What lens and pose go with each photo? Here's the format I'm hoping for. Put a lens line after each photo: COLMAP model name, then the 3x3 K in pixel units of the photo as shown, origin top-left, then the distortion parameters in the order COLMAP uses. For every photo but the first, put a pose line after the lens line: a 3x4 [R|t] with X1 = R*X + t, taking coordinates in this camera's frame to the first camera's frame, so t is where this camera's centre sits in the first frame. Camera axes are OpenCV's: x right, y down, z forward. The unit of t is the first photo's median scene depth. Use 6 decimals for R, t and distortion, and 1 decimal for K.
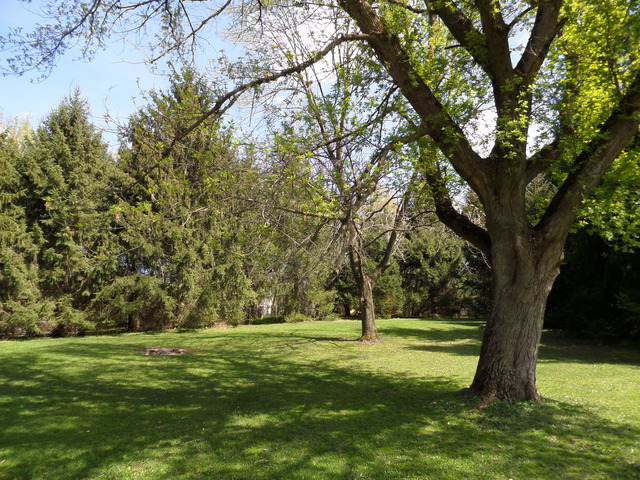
lens RADIAL K [[462.0, 0, 319.6], [0, 462.0, 240.0], [0, 0, 1]] dist [-0.004659, -0.008073]
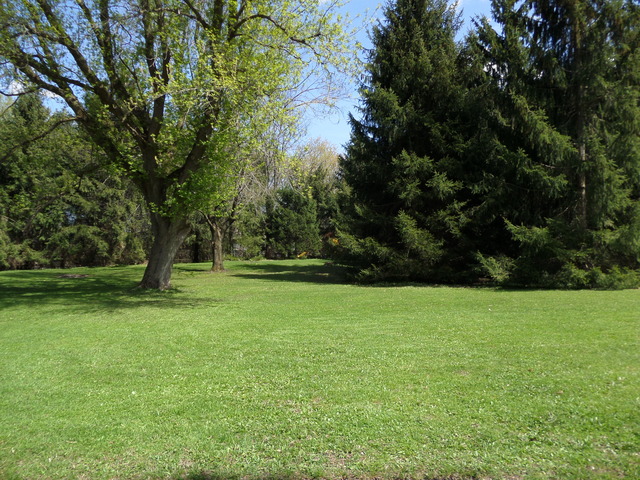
lens RADIAL K [[462.0, 0, 320.5], [0, 462.0, 240.1], [0, 0, 1]] dist [-0.004659, -0.008073]
pose [[0.998989, 0.002932, -0.044868, 0.394377], [0.002588, 0.992468, 0.122475, -0.047802], [0.044890, -0.122467, 0.991457, -0.340382]]
